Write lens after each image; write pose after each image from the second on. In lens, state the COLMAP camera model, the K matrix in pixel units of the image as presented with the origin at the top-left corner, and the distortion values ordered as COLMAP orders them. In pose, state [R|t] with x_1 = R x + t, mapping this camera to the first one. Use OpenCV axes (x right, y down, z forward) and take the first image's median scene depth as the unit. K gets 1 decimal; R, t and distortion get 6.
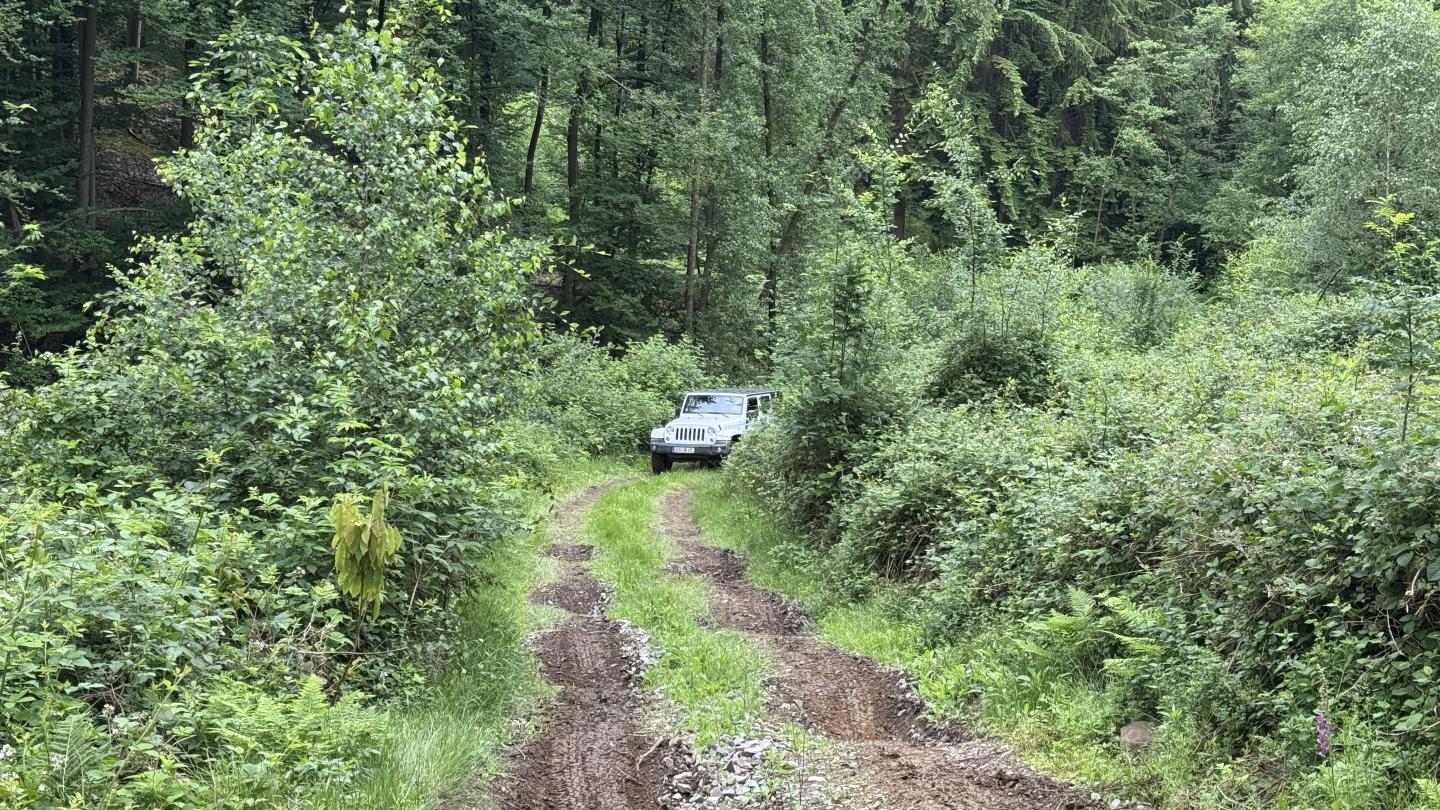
lens RADIAL K [[2009.0, 0, 720.0], [0, 2009.0, 425.7], [0, 0, 1]] dist [0.146458, -0.095764]
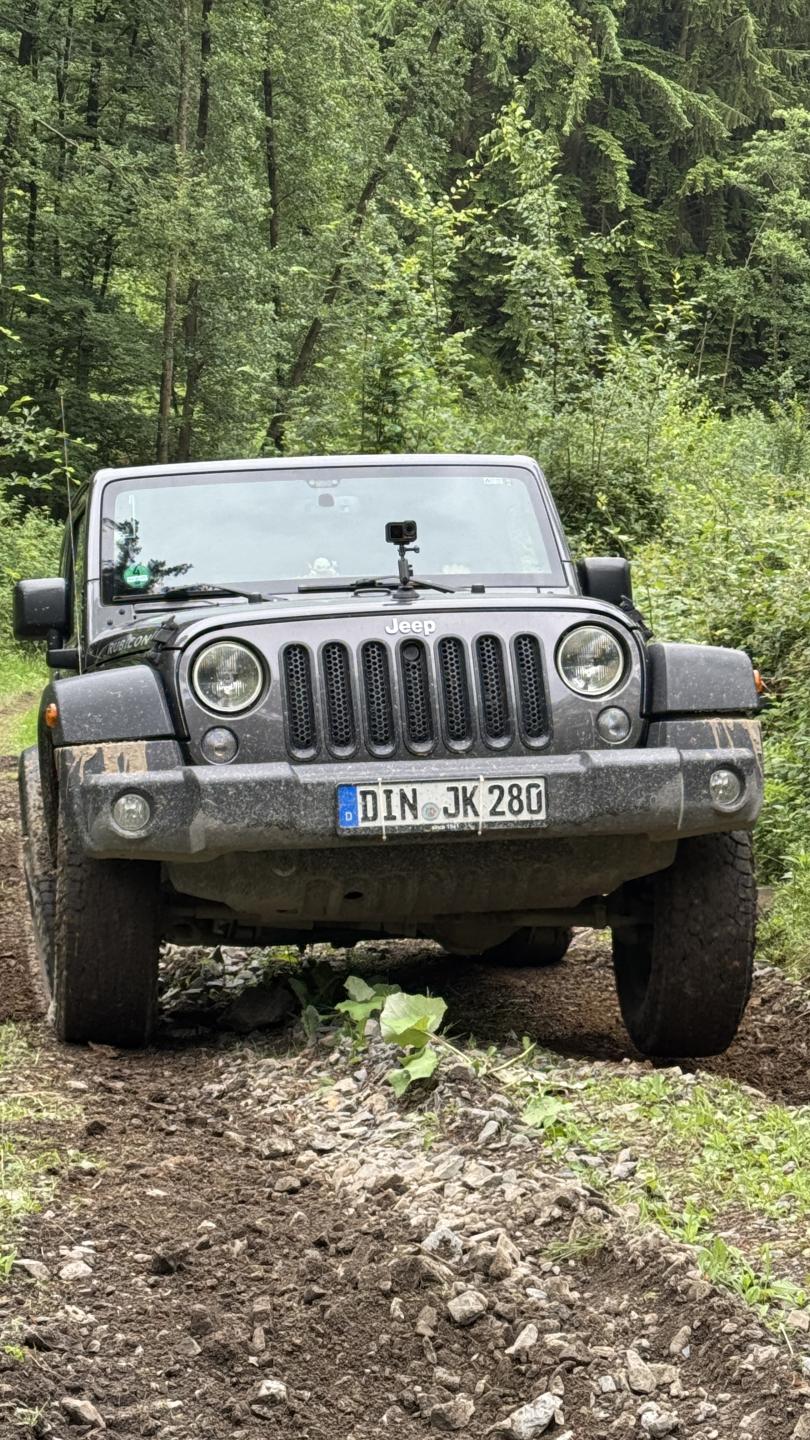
lens RADIAL K [[2803.0, 0, 431.4], [0, 2803.0, 745.0], [0, 0, 1]] dist [0.153222, 0.081575]
pose [[0.996801, 0.001081, 0.079911, 0.000693], [-0.003515, 0.999534, 0.030329, 0.050402], [-0.079841, -0.030513, 0.996341, -0.027101]]
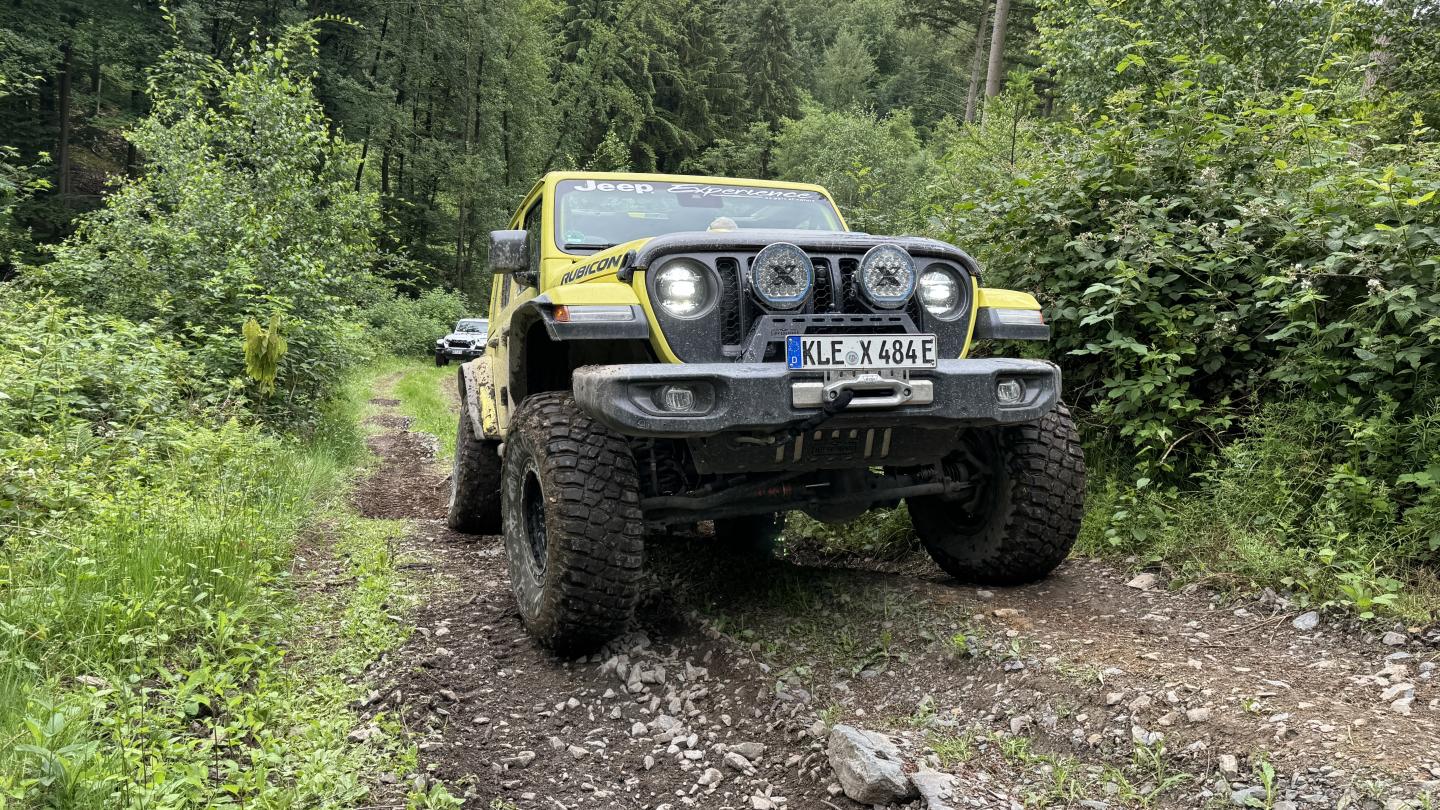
lens RADIAL K [[1148.9, 0, 731.9], [0, 1148.9, 413.1], [0, 0, 1]] dist [0.173363, -0.345614]
pose [[0.976026, 0.011093, 0.217373, -0.007842], [-0.020820, 0.998879, 0.042509, 0.048462], [-0.216658, -0.046016, 0.975163, -0.013472]]
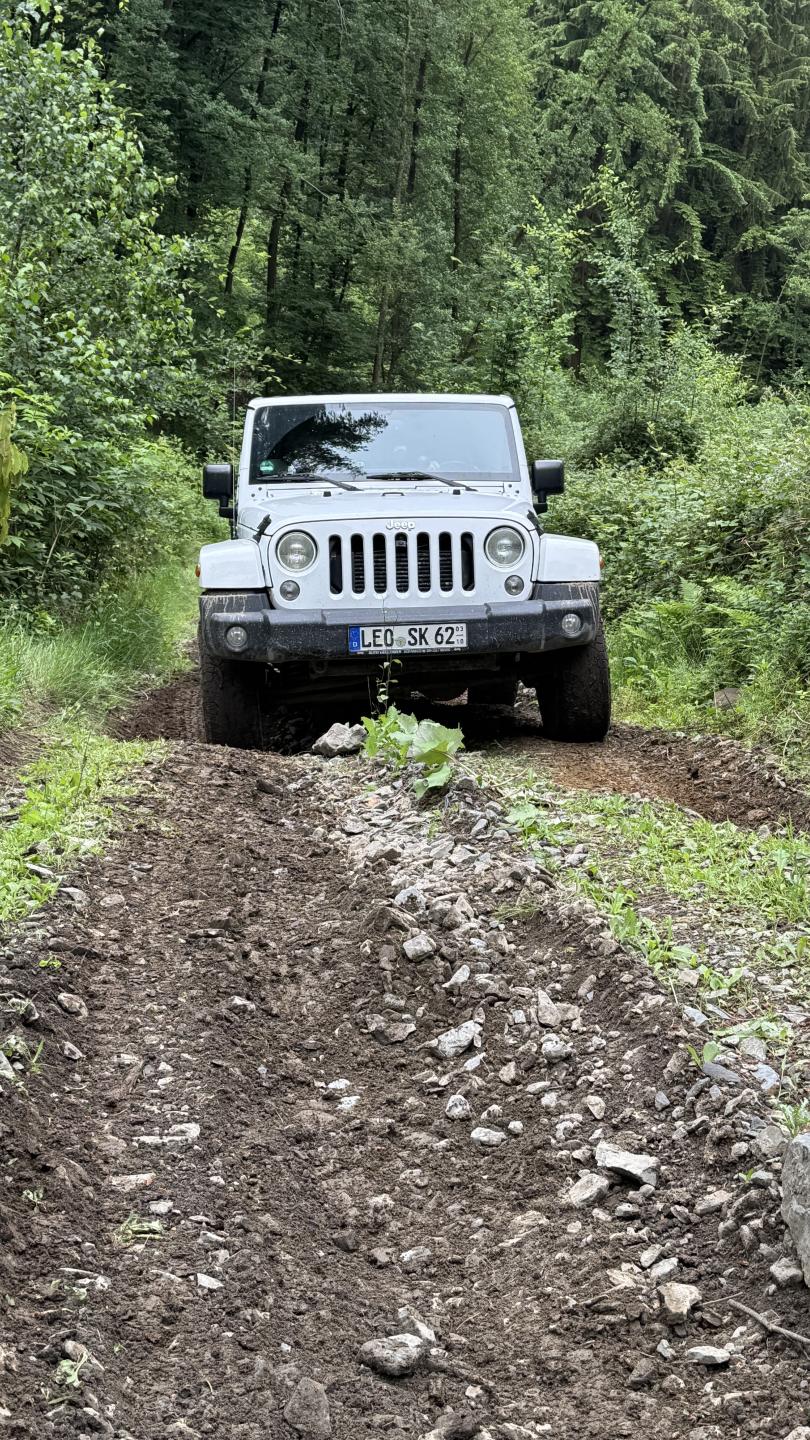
lens RADIAL K [[1826.3, 0, 399.4], [0, 1826.3, 712.1], [0, 0, 1]] dist [0.138520, -0.022161]
pose [[0.998384, 0.056806, 0.001793, 0.027720], [-0.056754, 0.994794, 0.084644, 0.071599], [0.003025, -0.084609, 0.996410, 0.045309]]
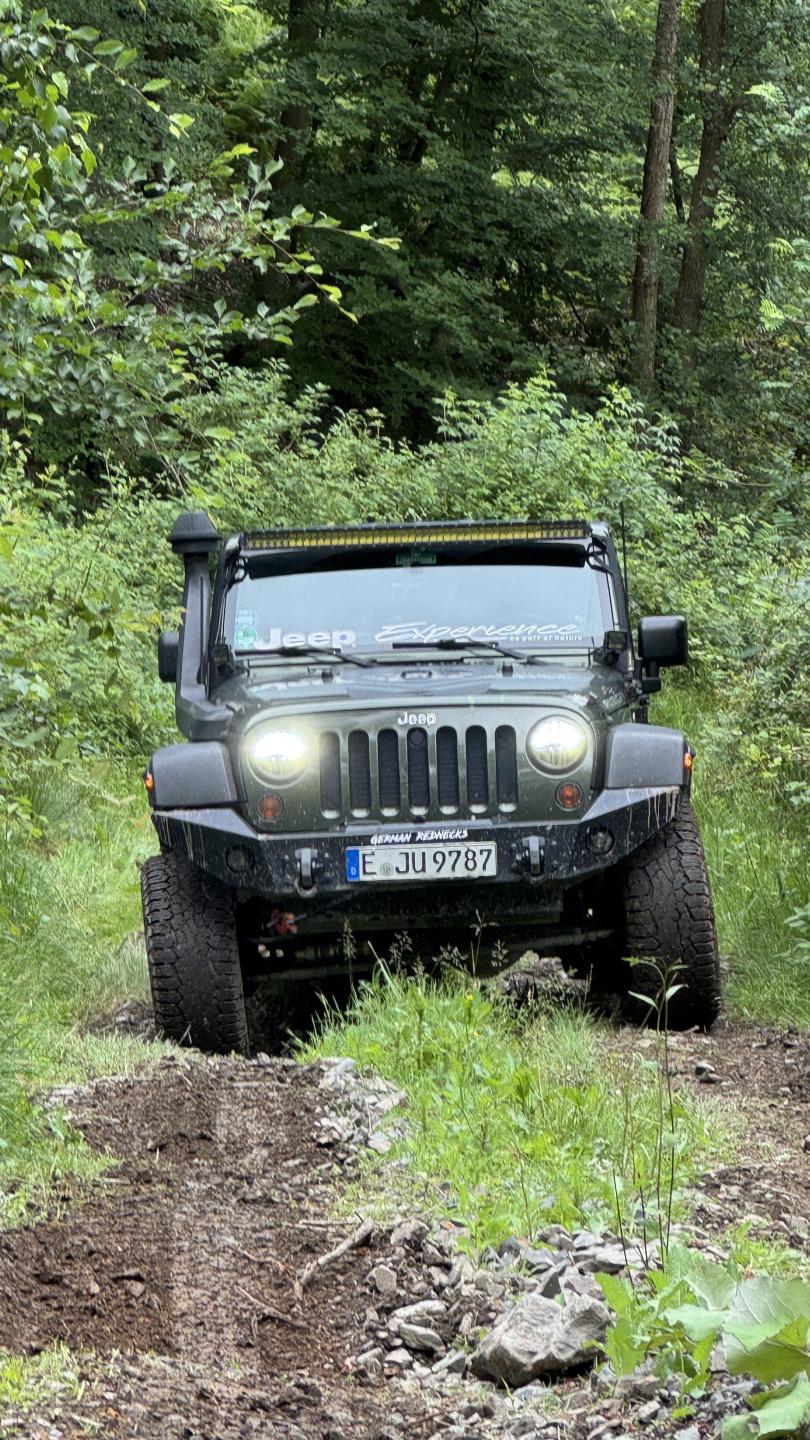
lens RADIAL K [[6394.0, 0, 405.0], [0, 6394.0, 720.0], [0, 0, 1]] dist [-0.293820, 6.413194]
pose [[0.997900, 0.027319, -0.058723, 0.036040], [-0.027816, 0.999584, -0.007667, 0.064550], [0.058490, 0.009285, 0.998245, -0.115261]]
